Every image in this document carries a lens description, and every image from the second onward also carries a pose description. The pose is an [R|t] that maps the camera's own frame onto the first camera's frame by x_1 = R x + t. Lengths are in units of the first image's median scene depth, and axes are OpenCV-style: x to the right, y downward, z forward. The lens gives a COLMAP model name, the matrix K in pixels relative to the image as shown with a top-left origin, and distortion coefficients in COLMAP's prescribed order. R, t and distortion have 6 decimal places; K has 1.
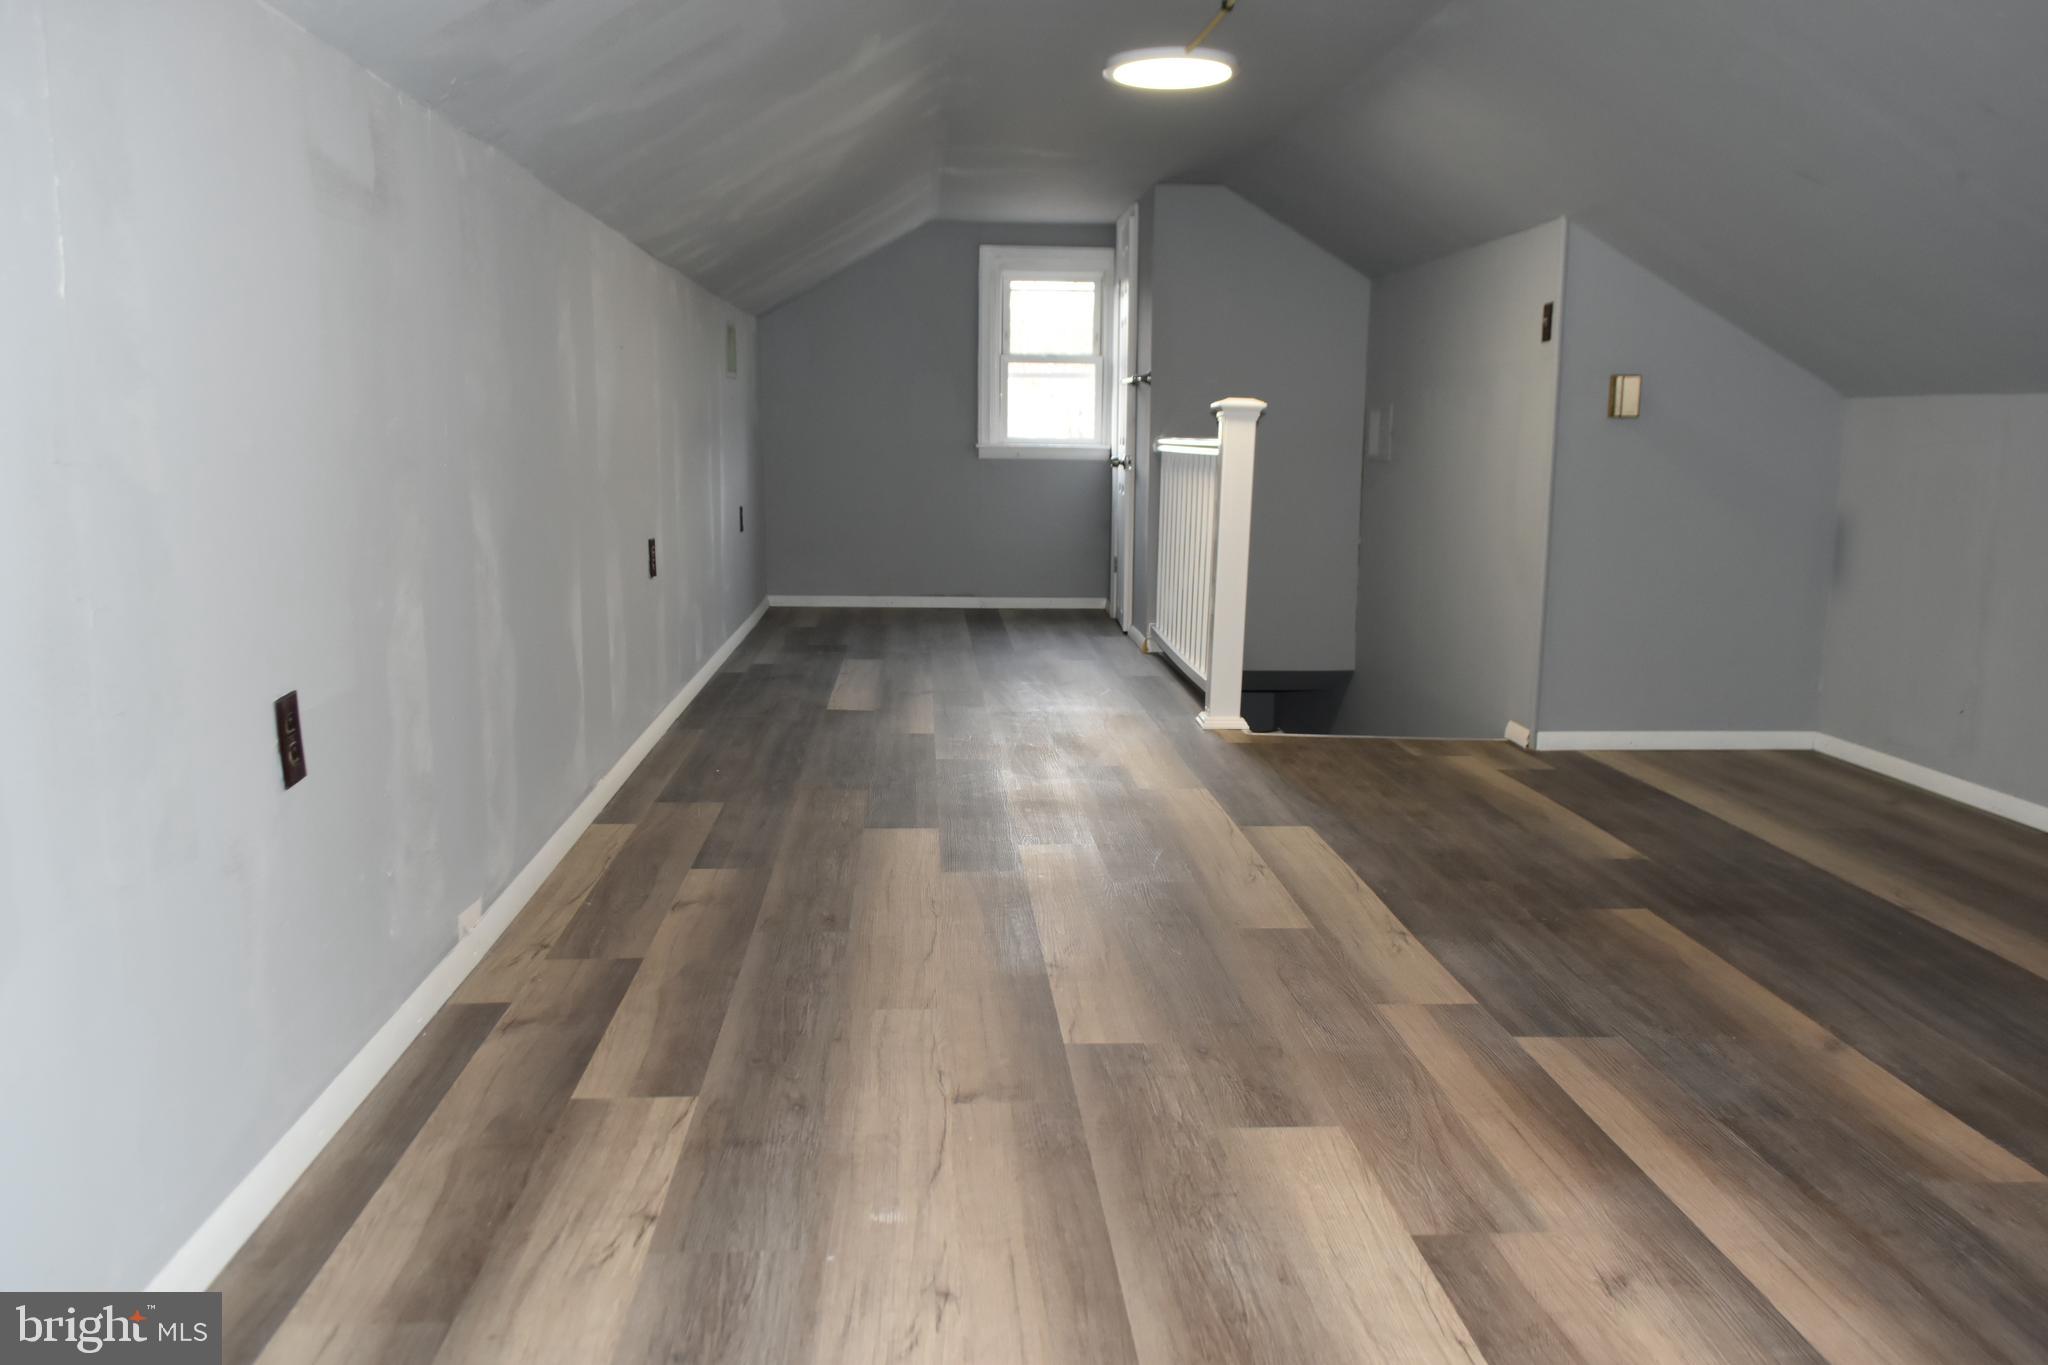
lens RADIAL K [[1628.4, 0, 1031.8], [0, 1628.4, 701.6], [0, 0, 1]] dist [-0.012165, 0.003080]
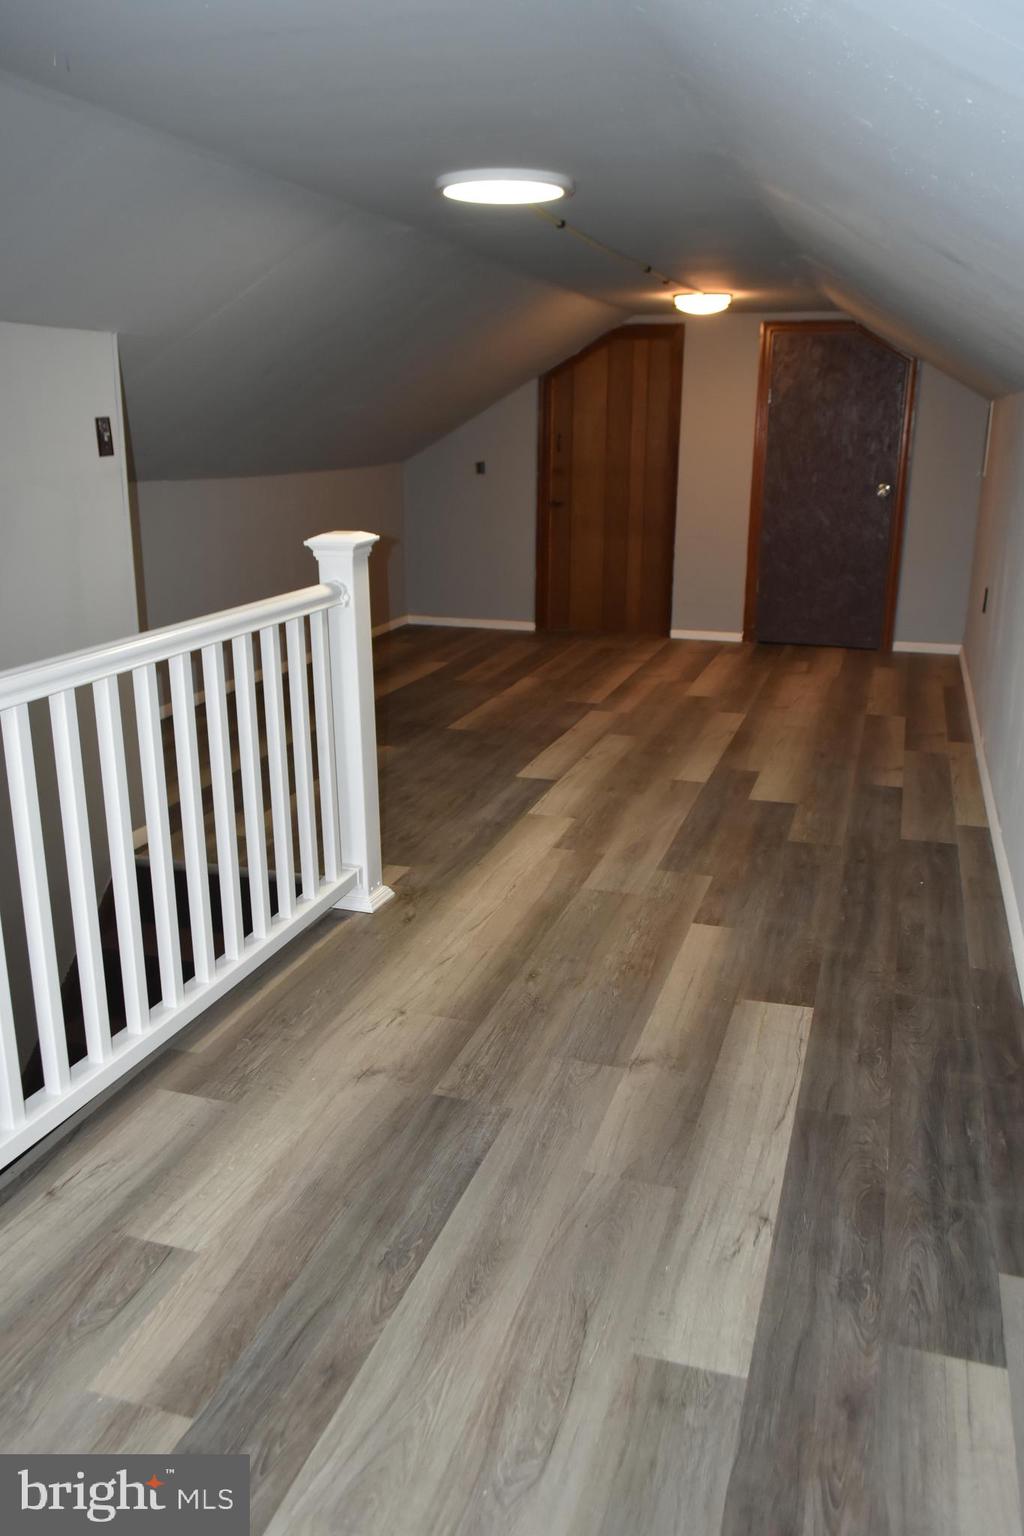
lens RADIAL K [[1221.3, 0, 512.0], [0, 1221.3, 768.0], [0, 0, 1]] dist [-0.012165, 0.003080]
pose [[-0.932155, -0.129422, 0.338136, -0.218440], [0.037004, 0.894981, 0.444567, -0.436908], [-0.360163, 0.426918, -0.829472, 1.886005]]
